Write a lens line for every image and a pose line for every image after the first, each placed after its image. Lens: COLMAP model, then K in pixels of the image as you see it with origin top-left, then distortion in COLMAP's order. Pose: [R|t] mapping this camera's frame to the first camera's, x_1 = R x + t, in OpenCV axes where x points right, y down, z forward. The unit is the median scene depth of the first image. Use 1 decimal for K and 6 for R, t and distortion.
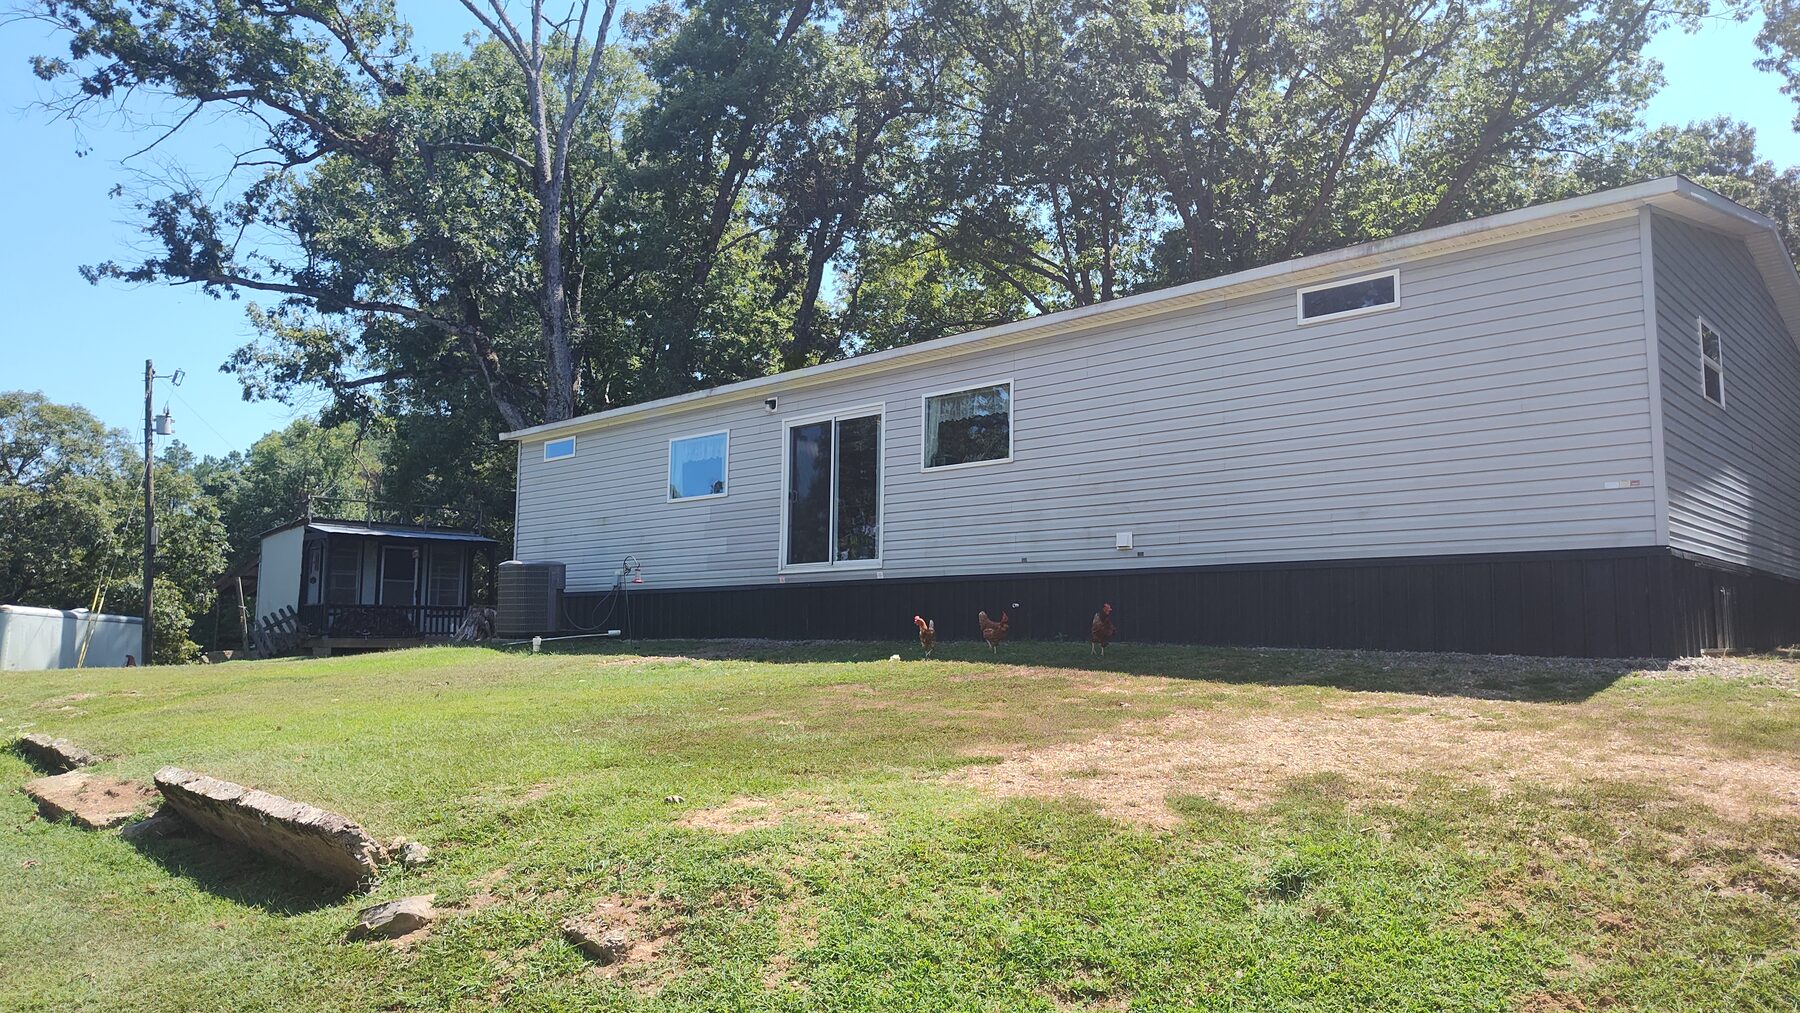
lens RADIAL K [[1215.8, 0, 900.0], [0, 1215.8, 506.5], [0, 0, 1]] dist [-0.001480, -0.001142]
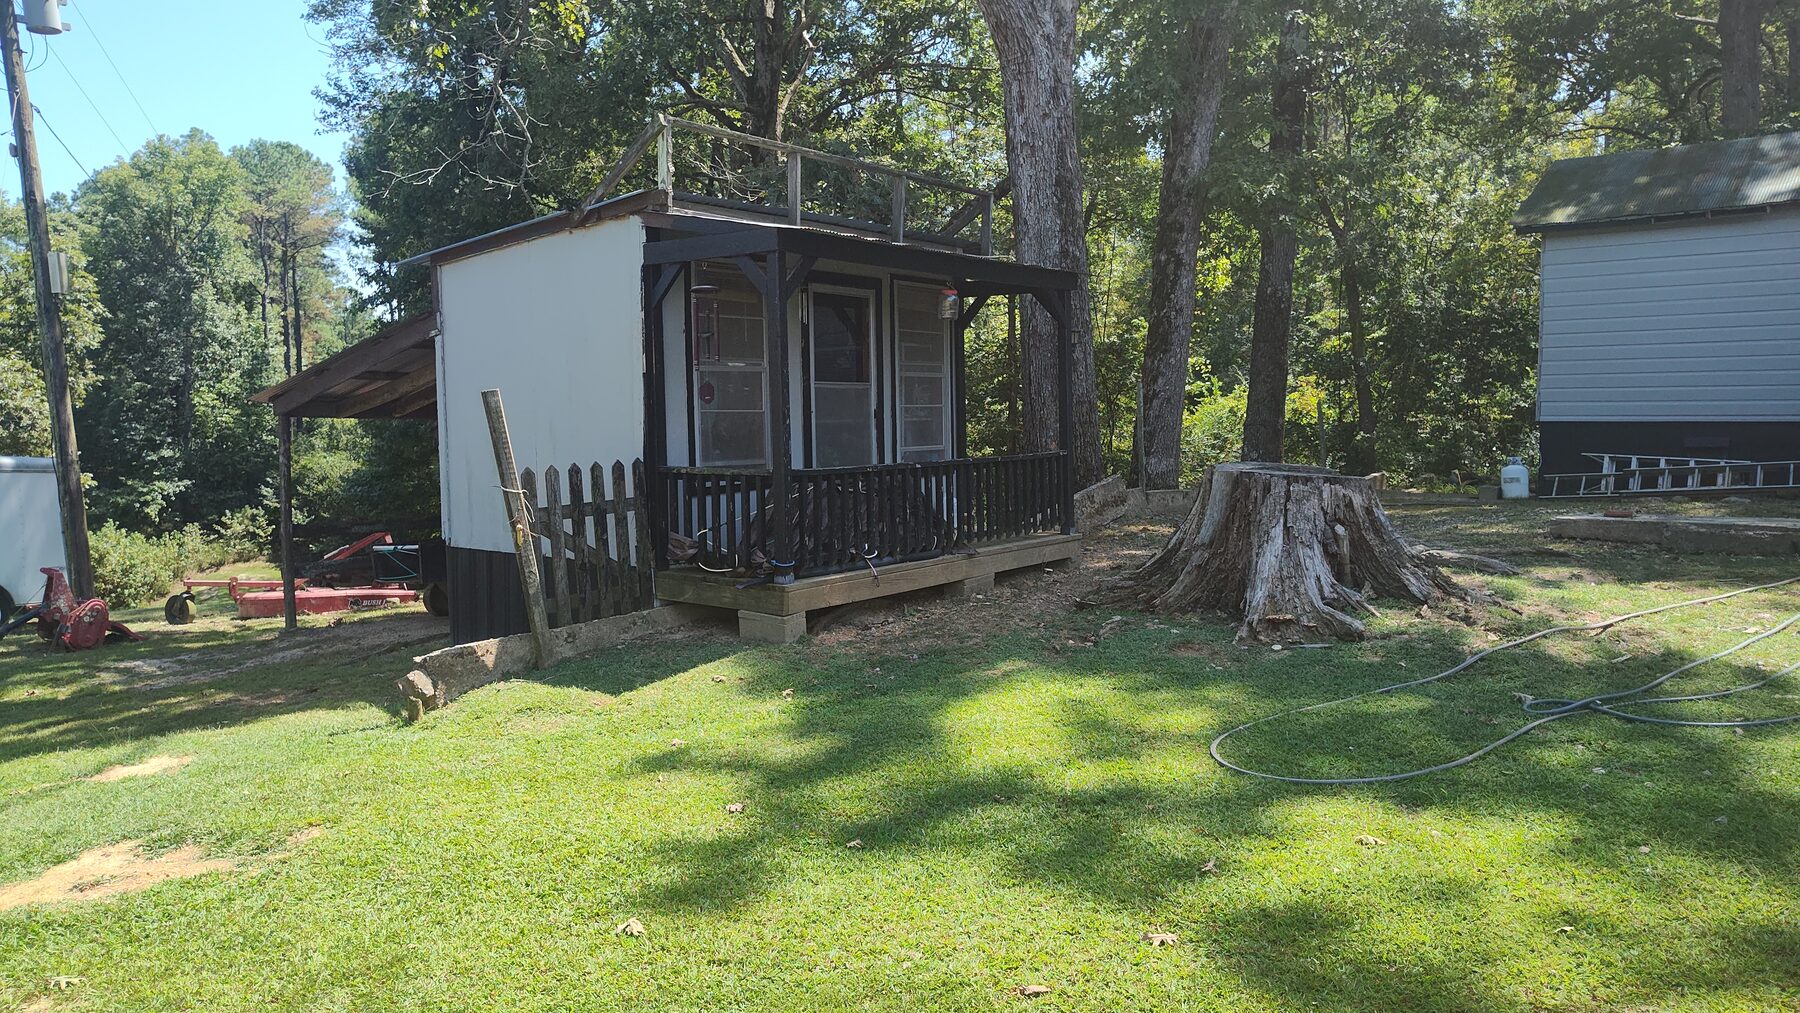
lens RADIAL K [[1250.5, 0, 900.0], [0, 1250.5, 506.5], [0, 0, 1]] dist [-0.000878, -0.001194]
pose [[0.995937, -0.024212, 0.086738, -0.165841], [0.007177, 0.981456, 0.191555, 0.010211], [-0.089768, -0.190154, 0.977642, 0.243541]]
